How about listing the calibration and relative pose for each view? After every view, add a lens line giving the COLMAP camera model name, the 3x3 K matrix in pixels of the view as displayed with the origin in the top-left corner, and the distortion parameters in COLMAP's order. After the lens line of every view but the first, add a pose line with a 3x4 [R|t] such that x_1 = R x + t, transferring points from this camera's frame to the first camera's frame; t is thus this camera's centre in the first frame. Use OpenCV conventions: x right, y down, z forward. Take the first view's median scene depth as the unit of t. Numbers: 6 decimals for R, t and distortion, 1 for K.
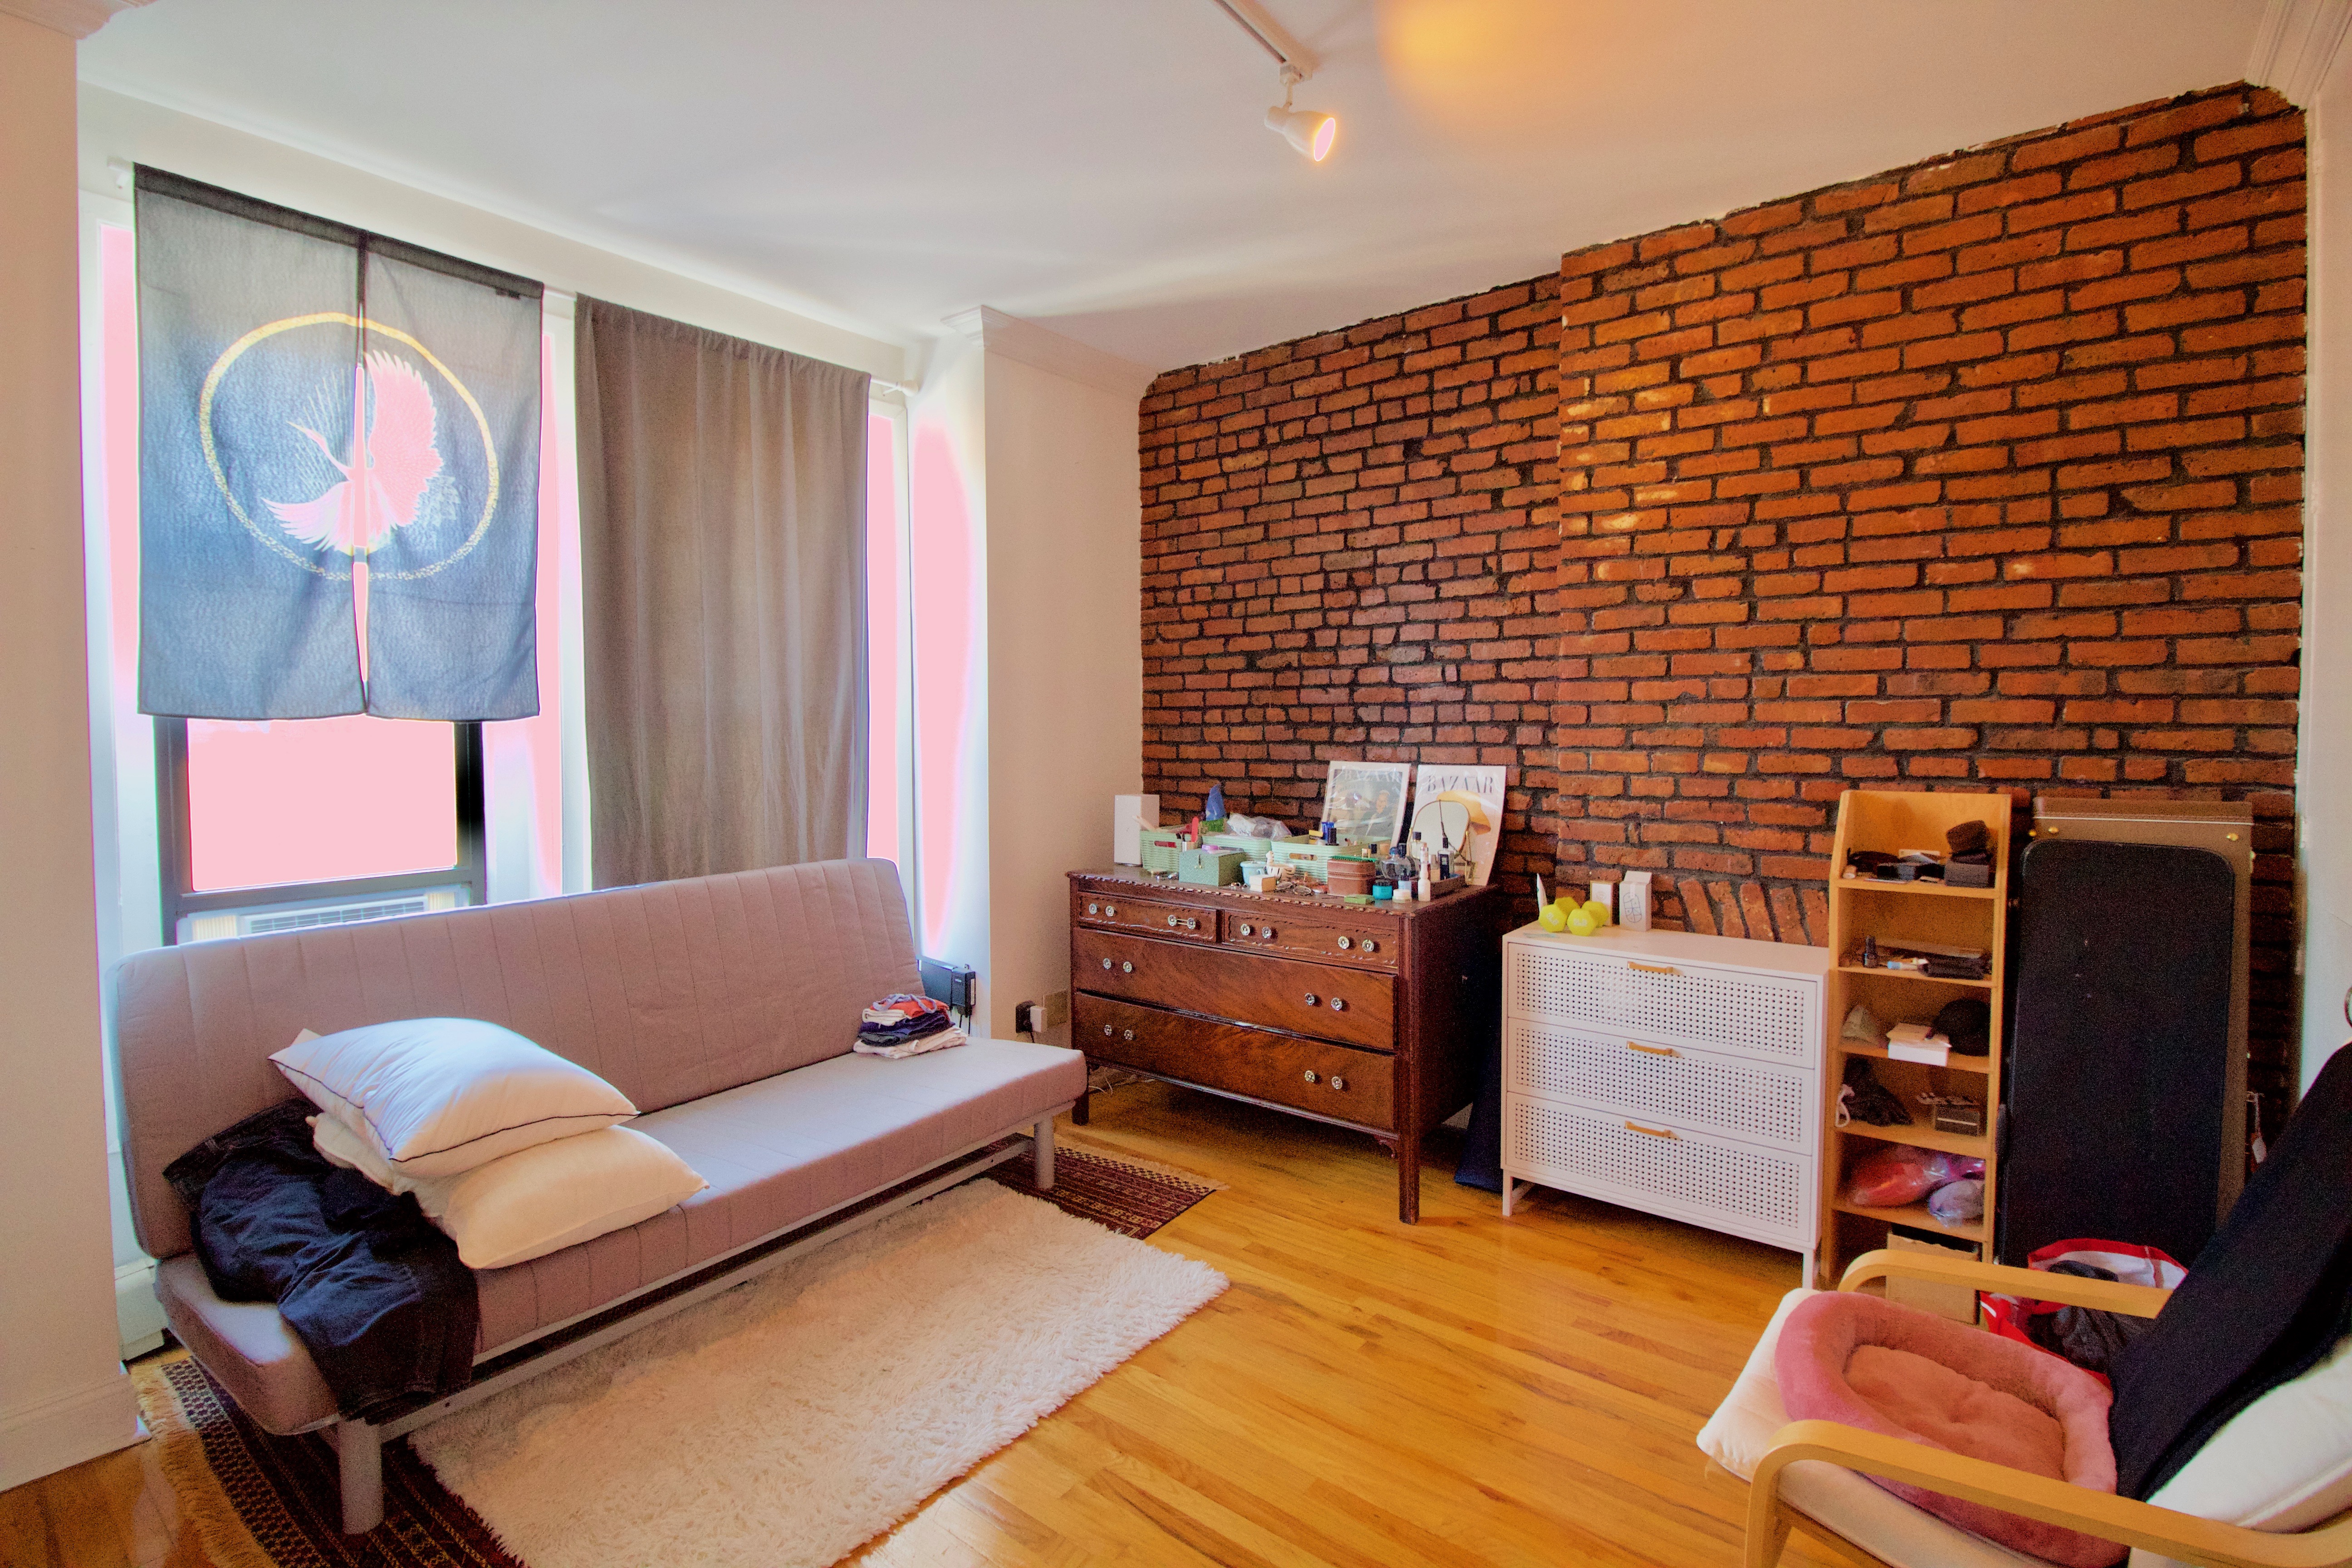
lens RADIAL K [[1106.1, 0, 1172.1], [0, 1106.1, 761.4], [0, 0, 1]] dist [0.002772, -0.013706]
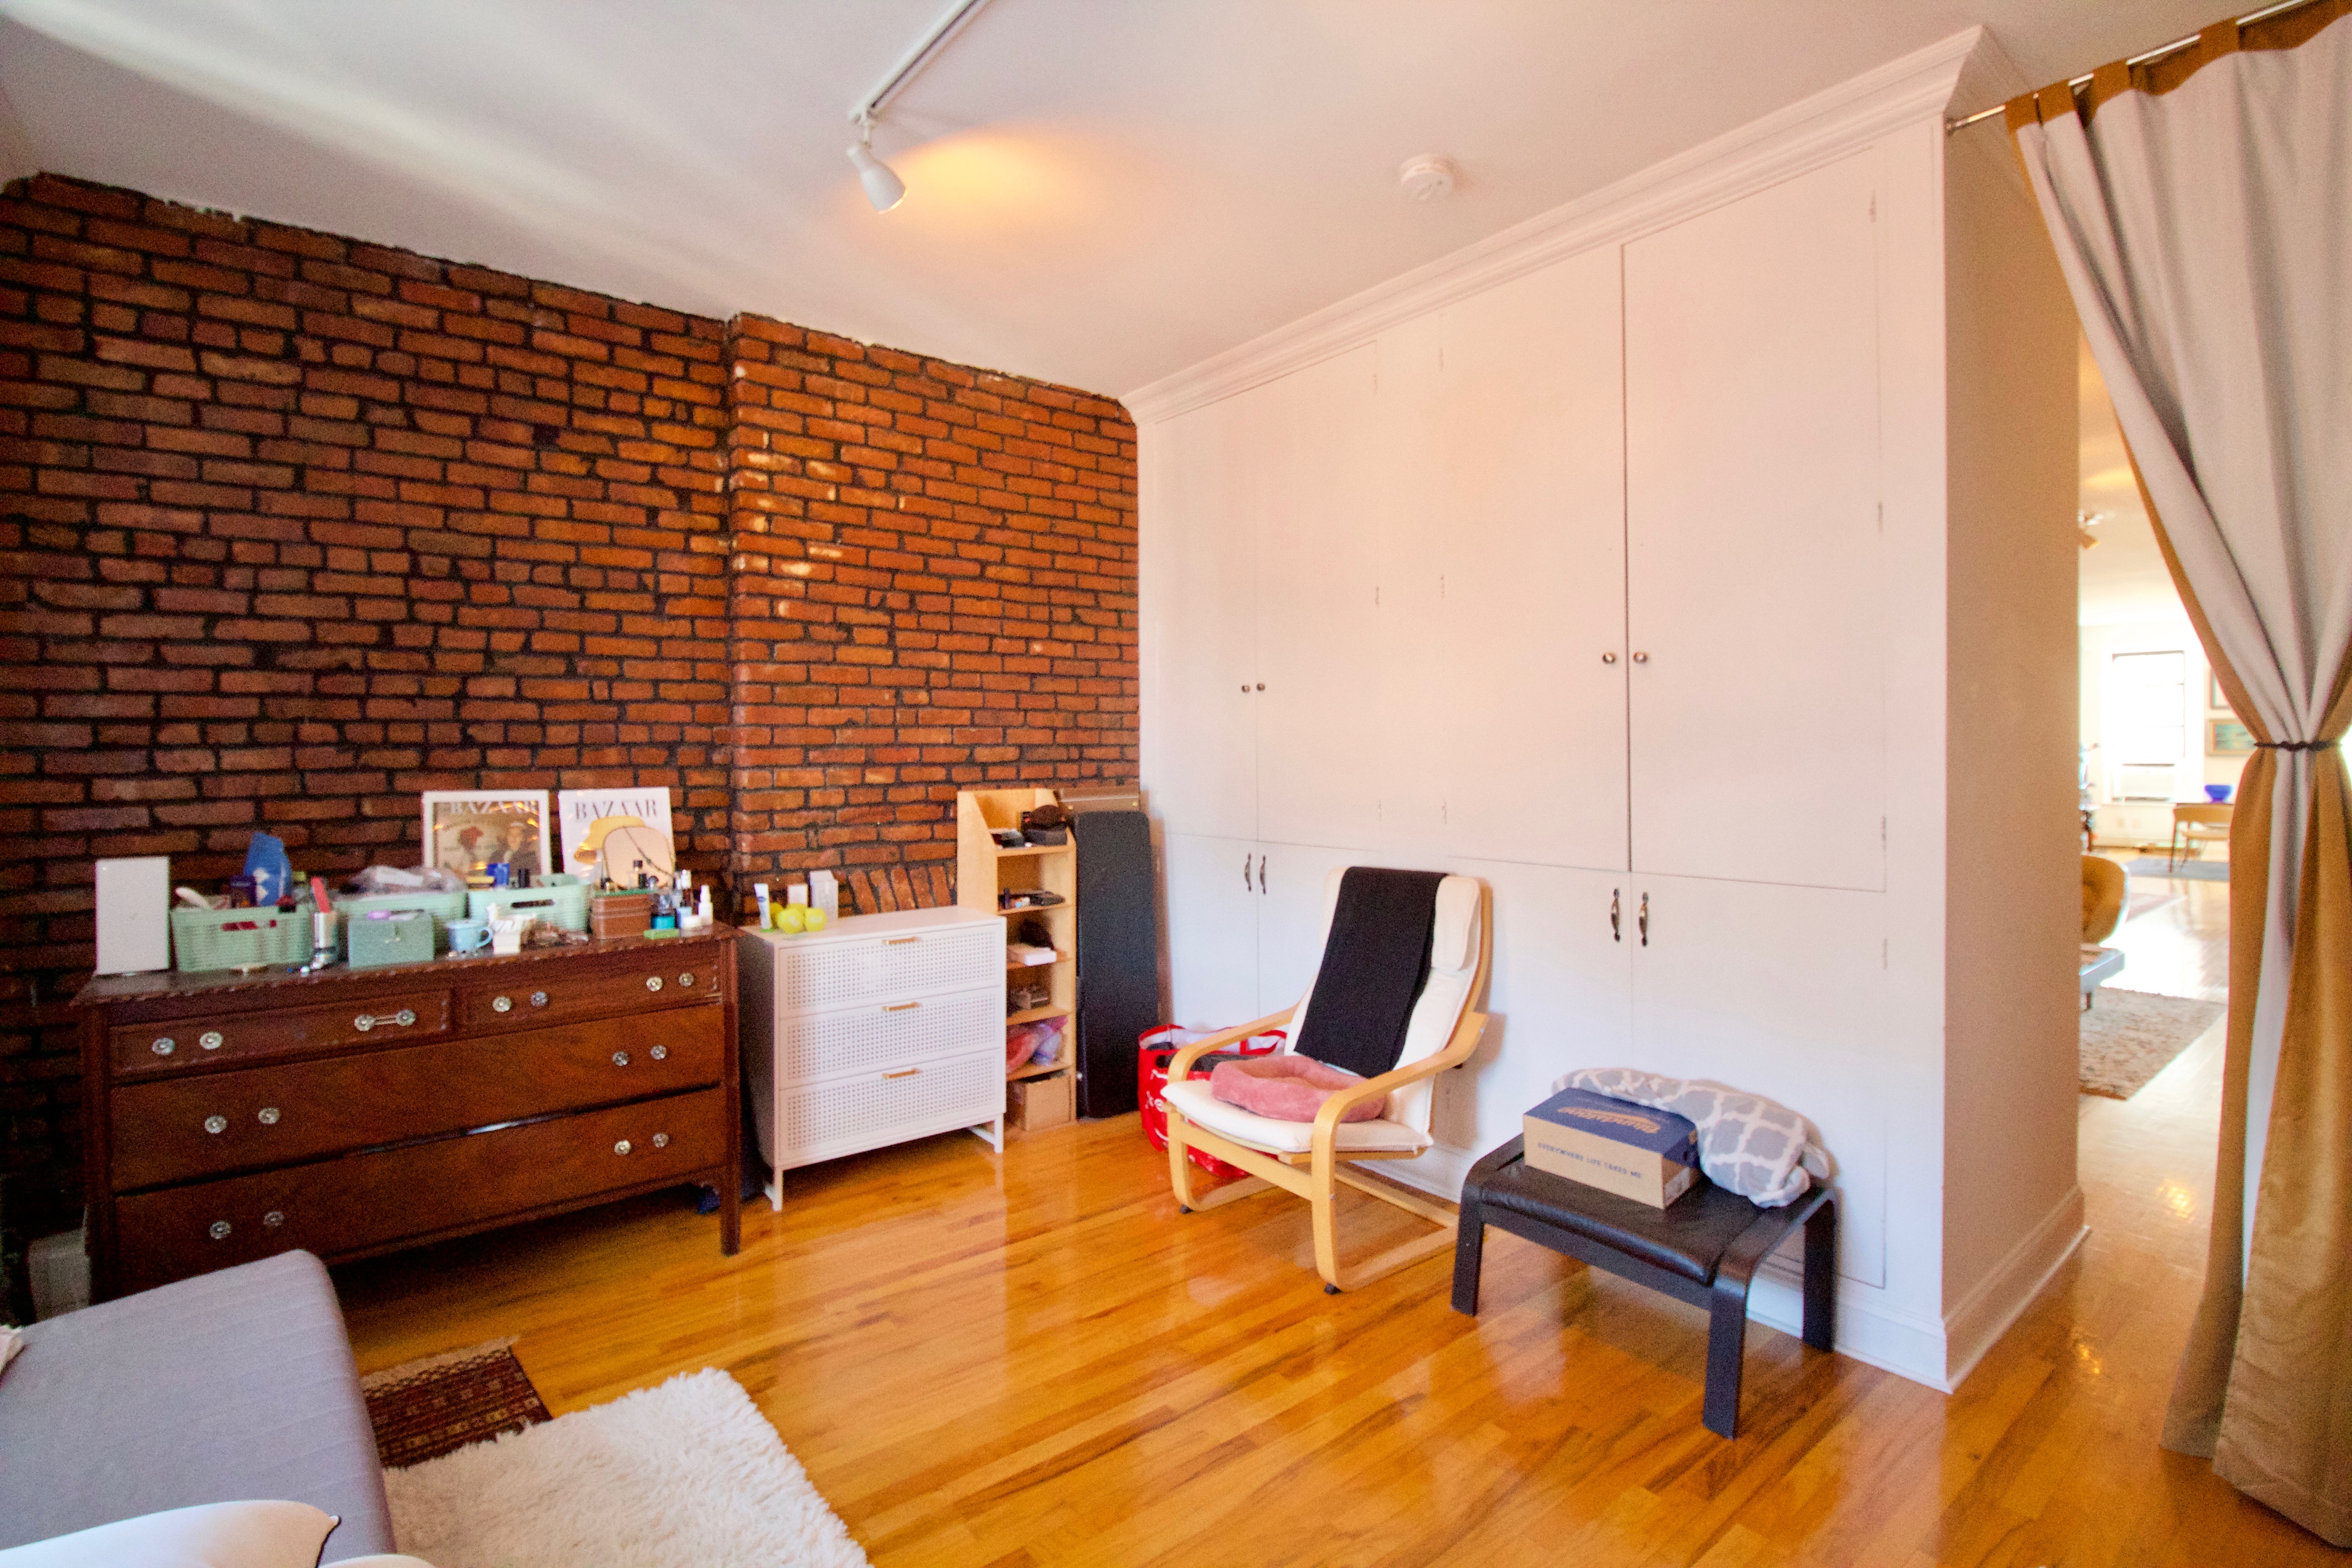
lens RADIAL K [[1106.1, 0, 1172.1], [0, 1106.1, 761.4], [0, 0, 1]] dist [0.002772, -0.013706]
pose [[0.218109, -0.007281, 0.975897, -0.590717], [0.041199, 0.999149, -0.001753, 0.001242], [-0.975054, 0.040588, 0.218223, 0.356922]]
